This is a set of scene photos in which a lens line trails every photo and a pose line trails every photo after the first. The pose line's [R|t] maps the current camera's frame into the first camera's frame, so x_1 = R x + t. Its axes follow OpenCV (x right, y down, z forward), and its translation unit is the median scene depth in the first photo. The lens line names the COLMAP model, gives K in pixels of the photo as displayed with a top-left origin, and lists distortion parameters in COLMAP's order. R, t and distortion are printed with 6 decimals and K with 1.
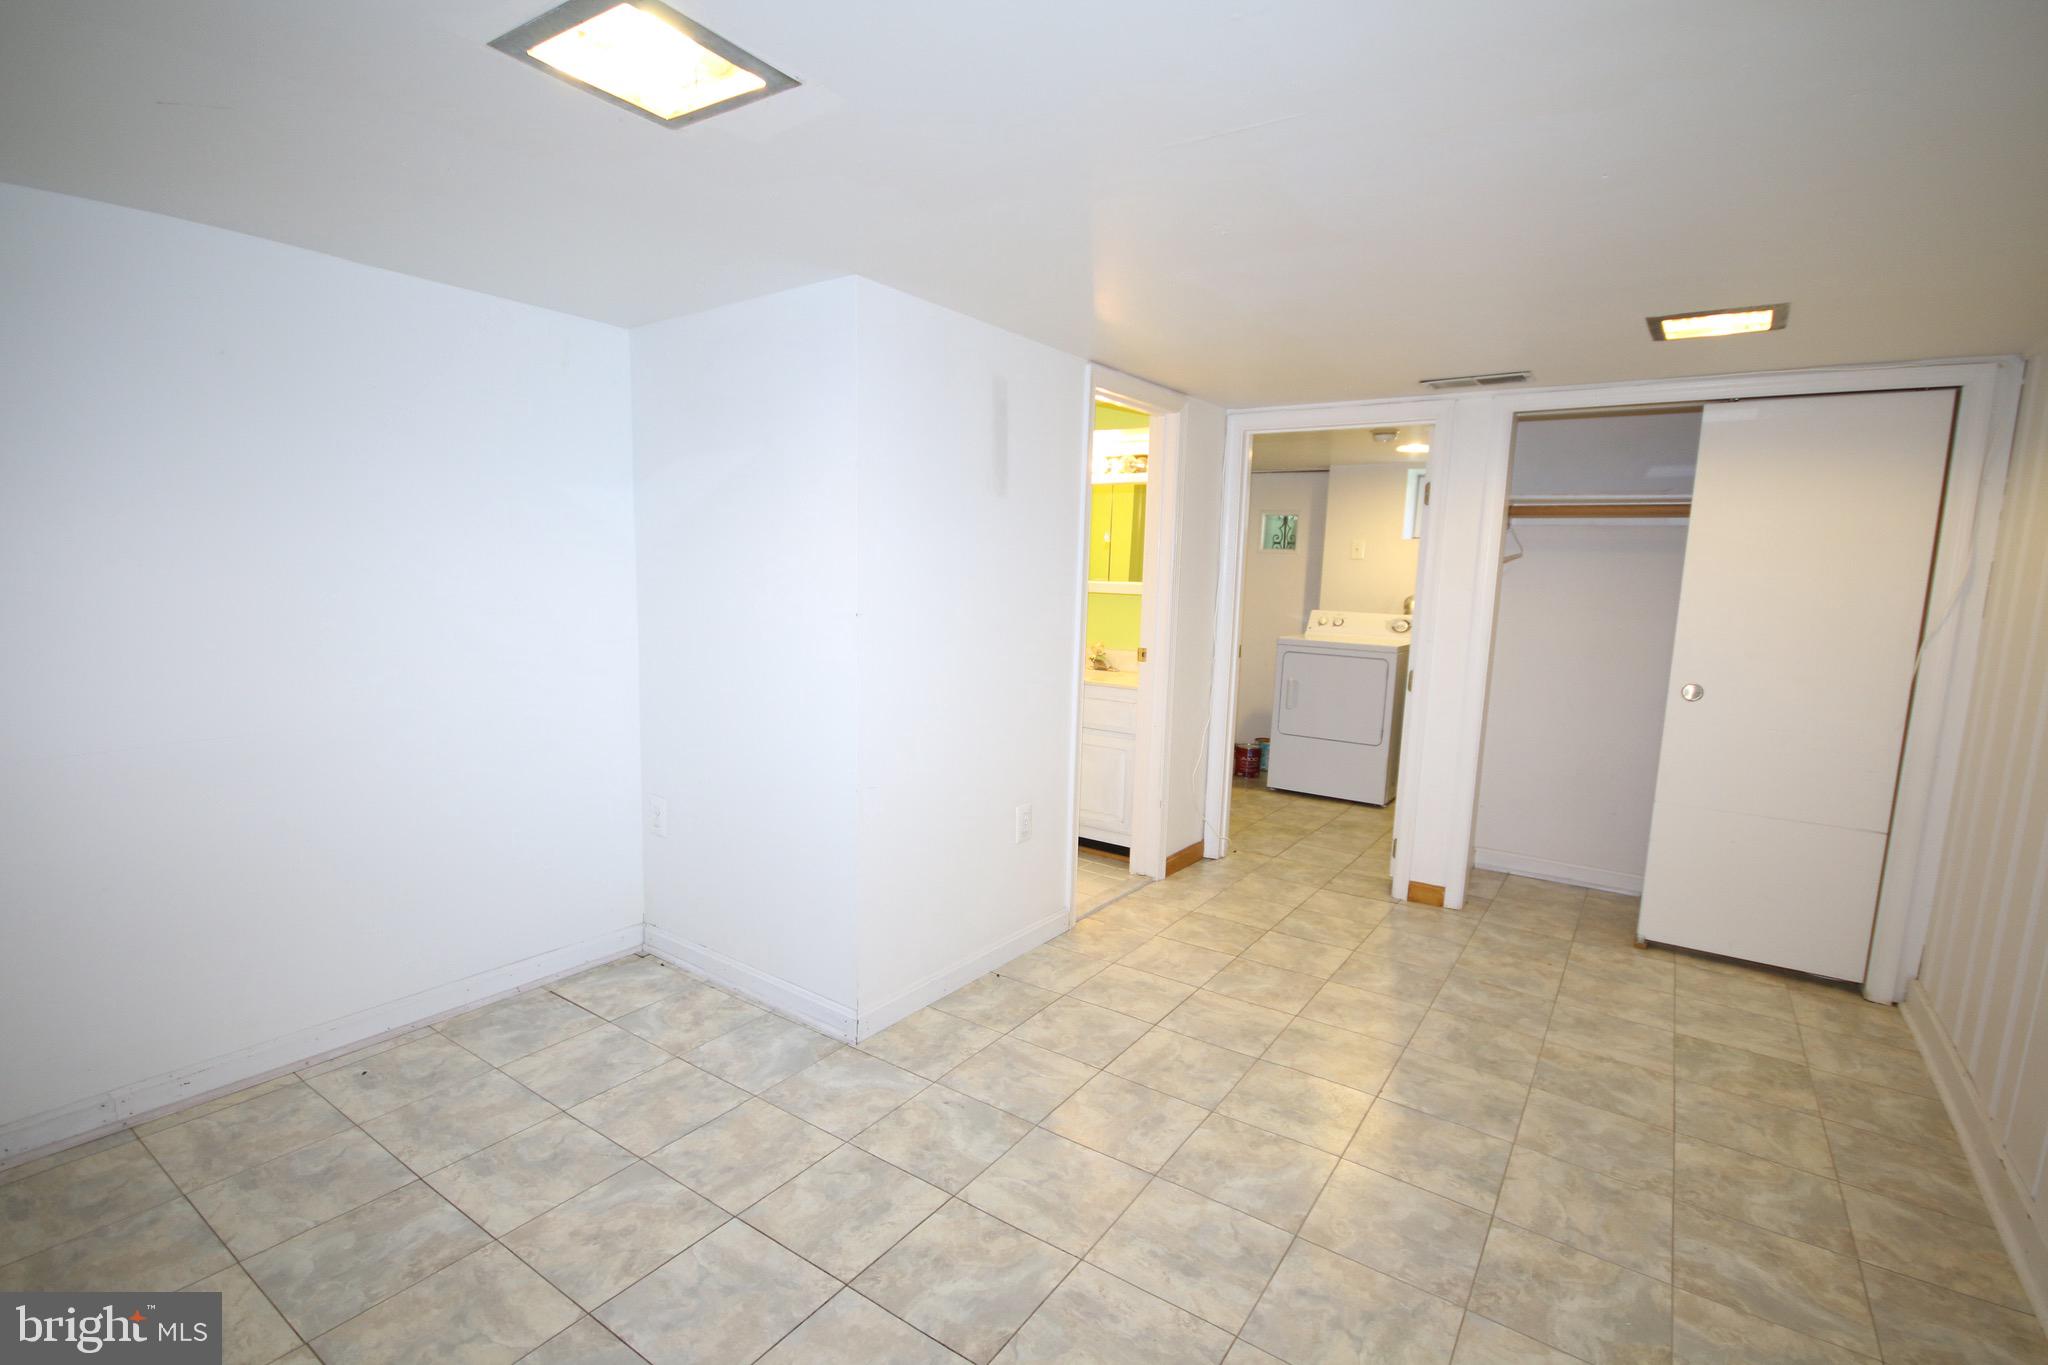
lens RADIAL K [[942.3, 0, 1025.6], [0, 942.3, 689.0], [0, 0, 1]] dist [0.001483, 0.000983]
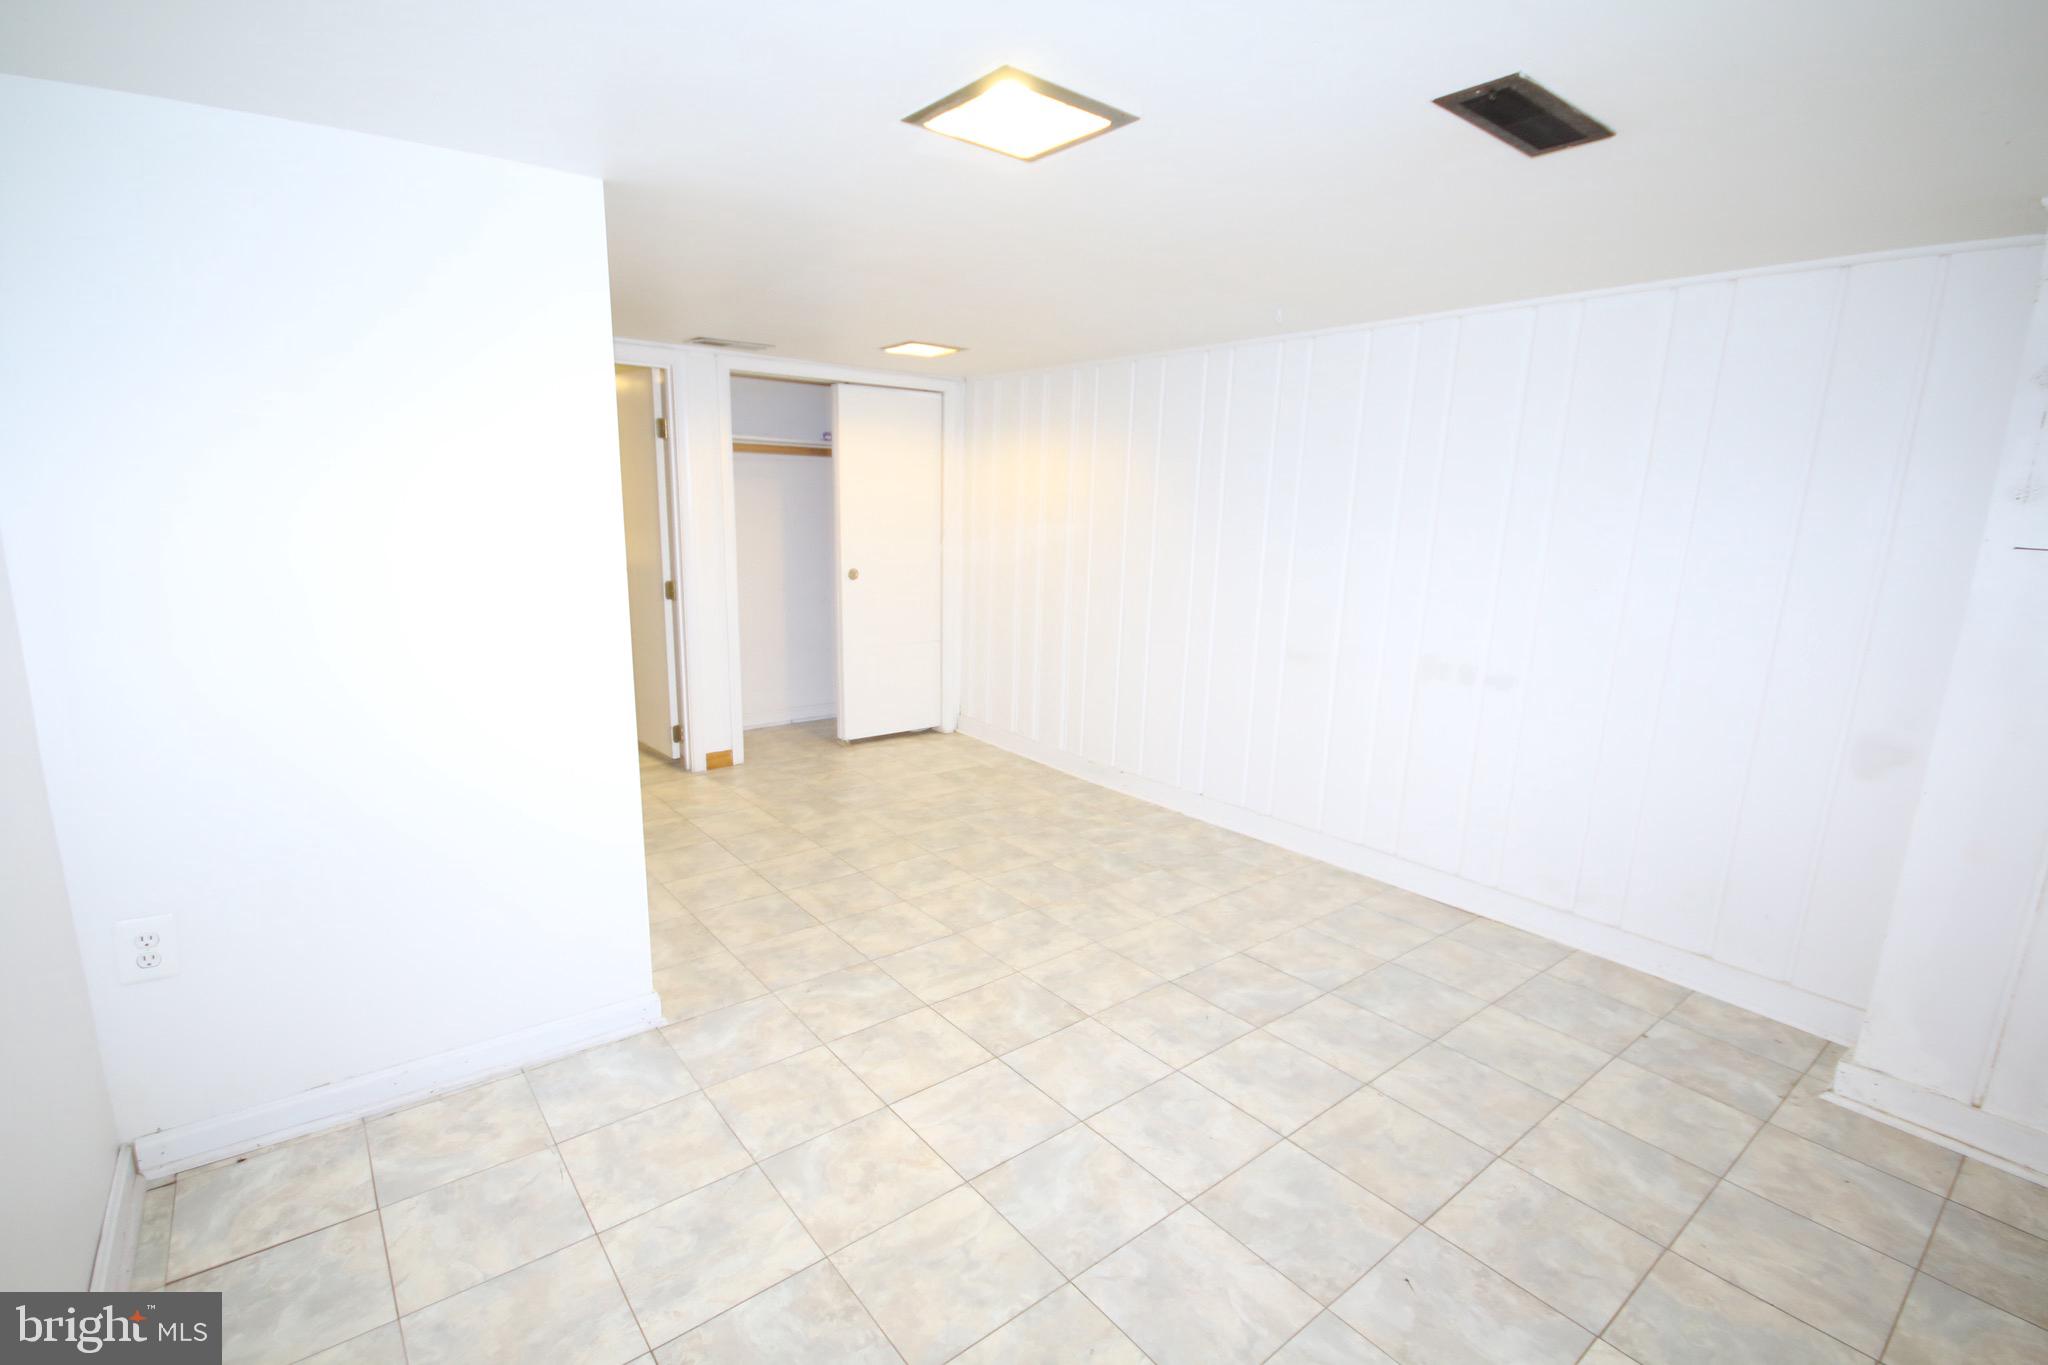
lens RADIAL K [[950.4, 0, 1024.0], [0, 950.4, 682.5], [0, 0, 1]] dist [0.030339, -0.026234]
pose [[0.287302, -0.200314, 0.936660, -0.849339], [0.106756, 0.978492, 0.176515, -0.082991], [-0.951872, 0.049281, 0.302508, 0.327572]]
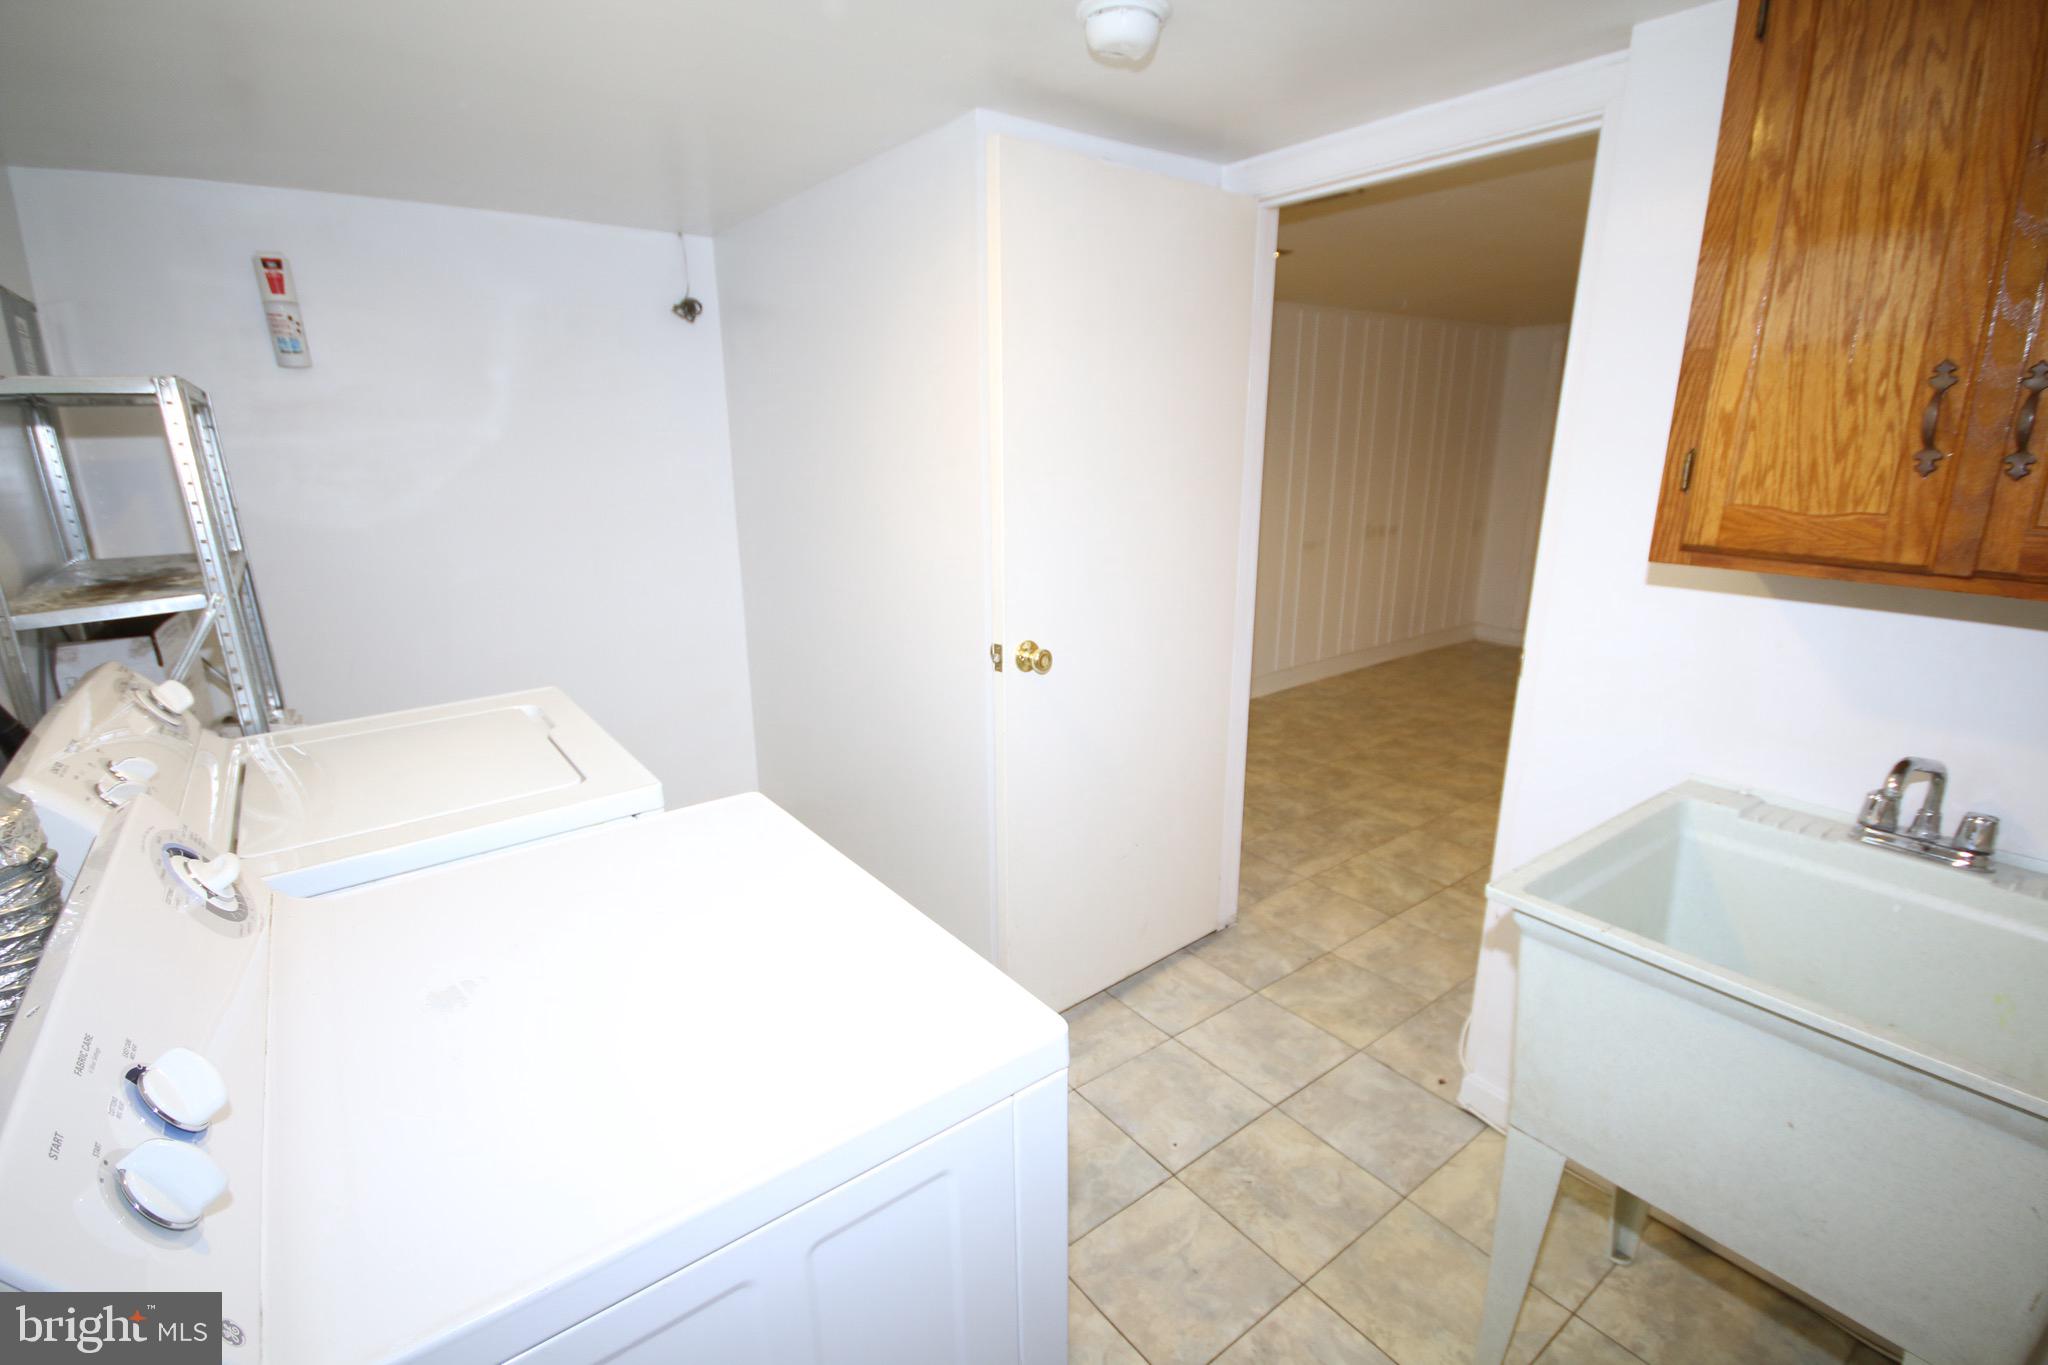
lens RADIAL K [[950.4, 0, 1024.0], [0, 950.4, 682.5], [0, 0, 1]] dist [0.030339, -0.026234]
pose [[-0.947379, -0.094524, 0.305839, 0.478712], [0.031119, 0.923690, 0.381876, -0.326385], [-0.318597, 0.371299, -0.872143, 2.304430]]
